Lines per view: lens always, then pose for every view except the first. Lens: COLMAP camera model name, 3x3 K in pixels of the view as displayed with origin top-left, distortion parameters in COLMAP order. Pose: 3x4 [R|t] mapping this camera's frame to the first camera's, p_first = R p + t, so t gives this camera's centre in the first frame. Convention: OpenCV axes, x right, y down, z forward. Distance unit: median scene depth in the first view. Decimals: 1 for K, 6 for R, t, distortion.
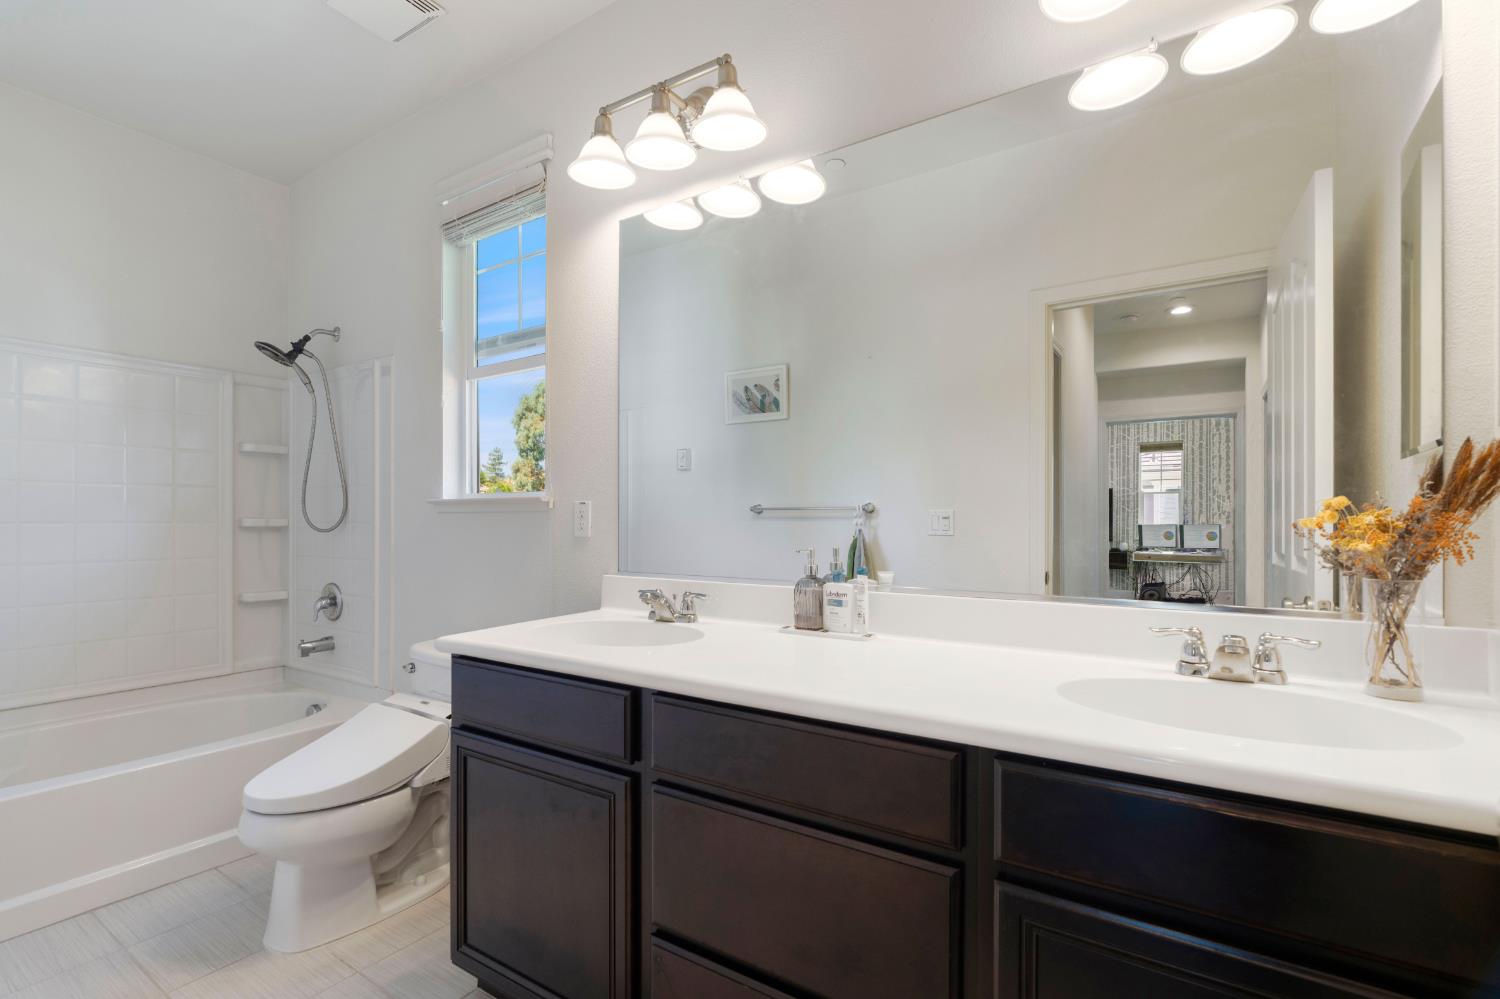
lens RADIAL K [[688.8, 0, 741.0], [0, 688.8, 522.8], [0, 0, 1]] dist [-0.007523, 0.003679]
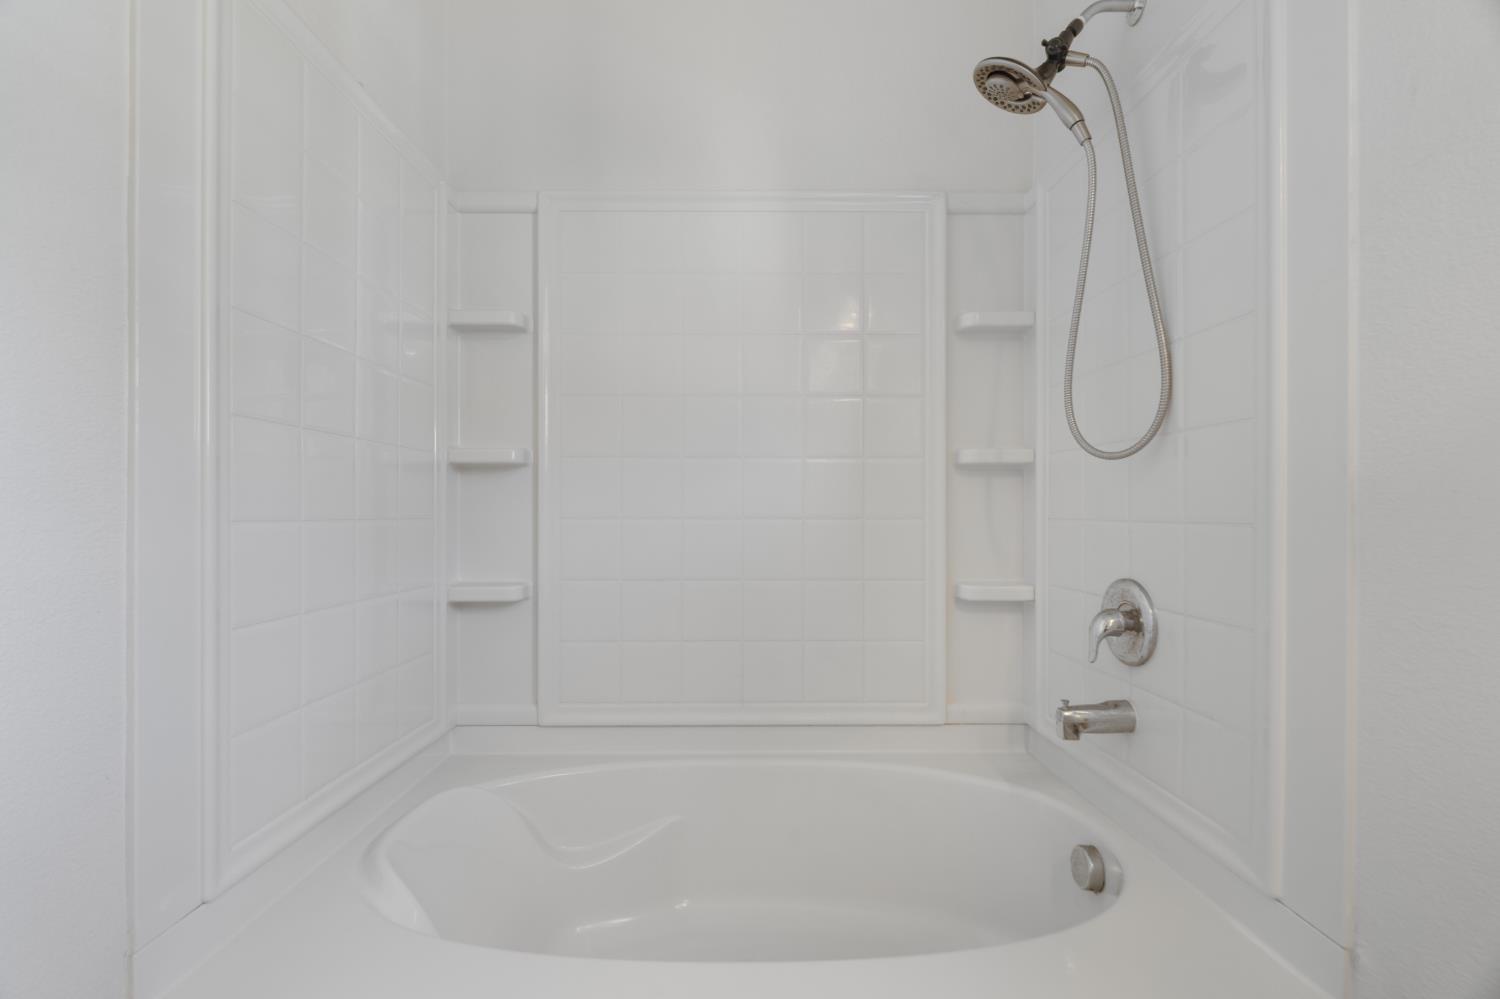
lens RADIAL K [[688.8, 0, 747.3], [0, 688.8, 508.1], [0, 0, 1]] dist [-0.007523, 0.003679]
pose [[0.571752, -0.002646, -0.820422, -0.377012], [-0.002735, 0.999983, -0.005131, 0.046261], [0.820422, 0.005178, 0.571735, 0.554297]]
